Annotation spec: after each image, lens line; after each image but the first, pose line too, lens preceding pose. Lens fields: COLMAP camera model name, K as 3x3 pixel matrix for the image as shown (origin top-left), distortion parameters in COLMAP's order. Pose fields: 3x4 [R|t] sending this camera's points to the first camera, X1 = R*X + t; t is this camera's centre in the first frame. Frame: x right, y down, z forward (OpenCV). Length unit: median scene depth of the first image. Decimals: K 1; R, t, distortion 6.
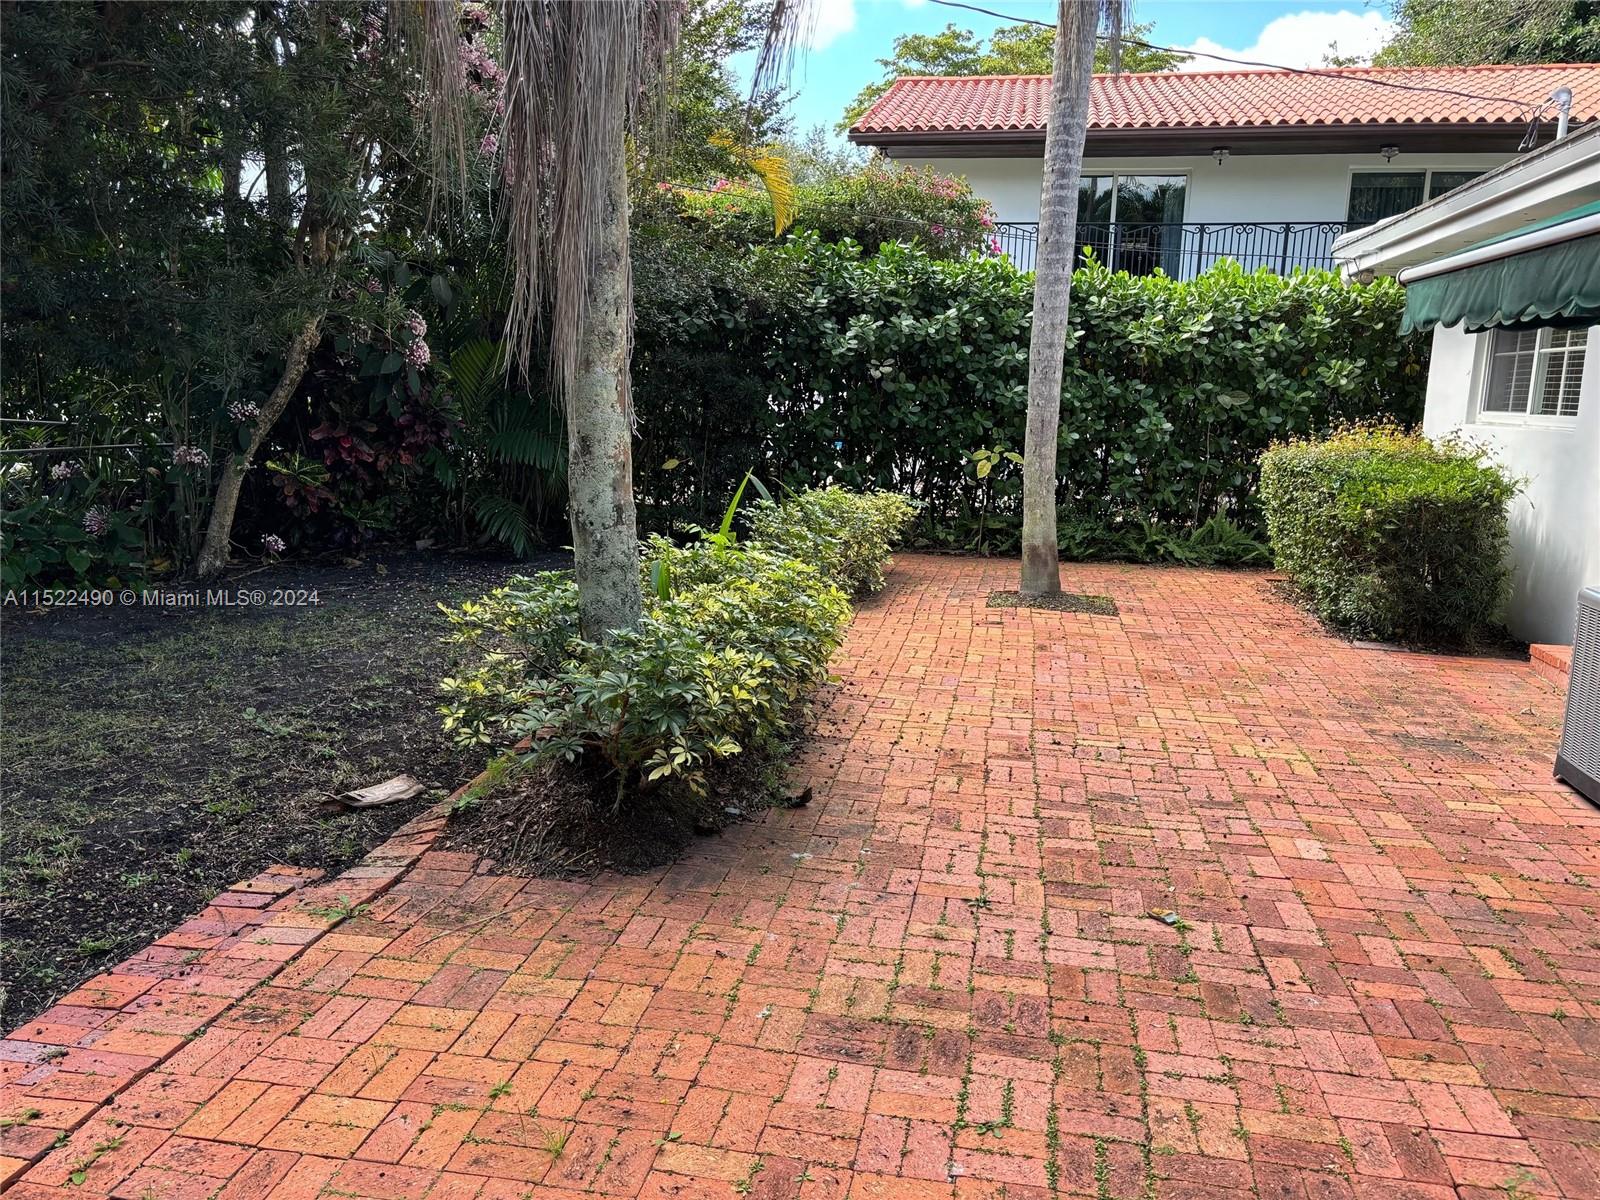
lens RADIAL K [[1204.2, 0, 800.0], [0, 1204.2, 600.0], [0, 0, 1]] dist [0.084574, -0.099421]
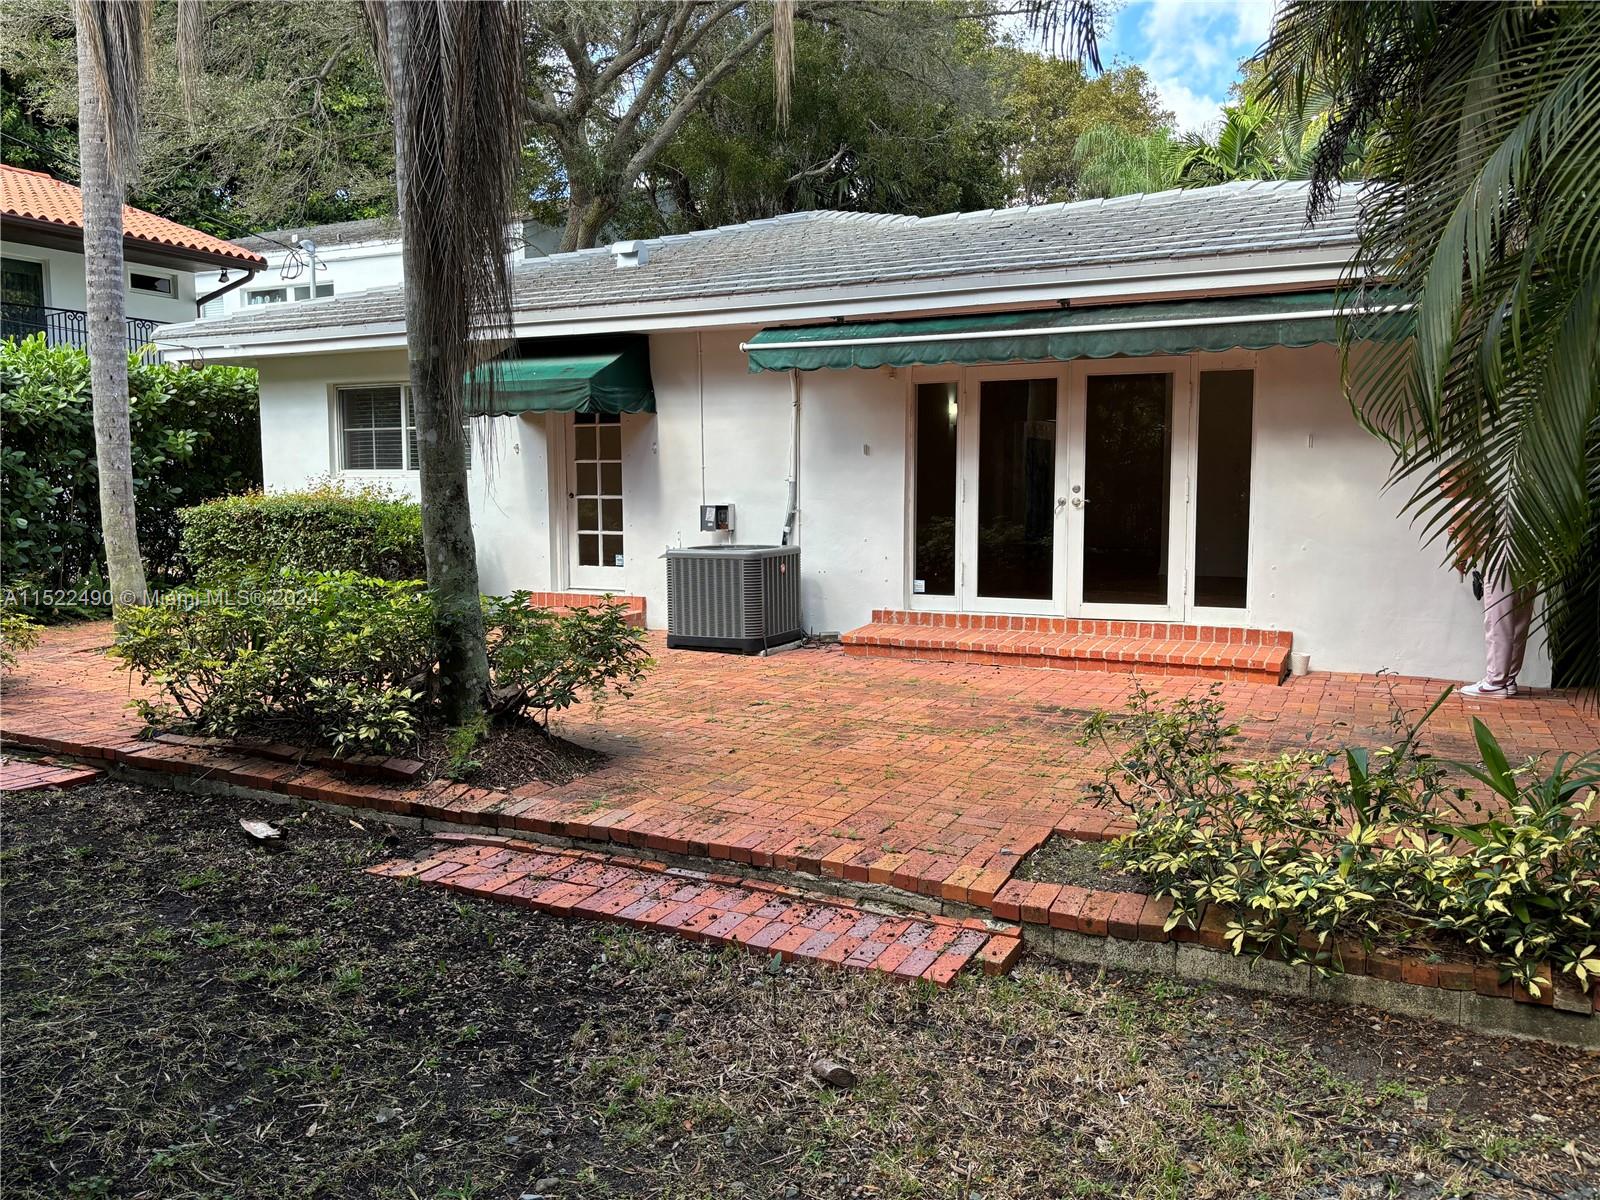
lens RADIAL K [[1204.2, 0, 800.0], [0, 1204.2, 600.0], [0, 0, 1]] dist [0.084574, -0.099421]
pose [[0.281711, -0.120296, 0.951928, -1.372286], [0.174457, 0.981995, 0.072468, -0.040108], [-0.943506, 0.145655, 0.297625, 0.250248]]
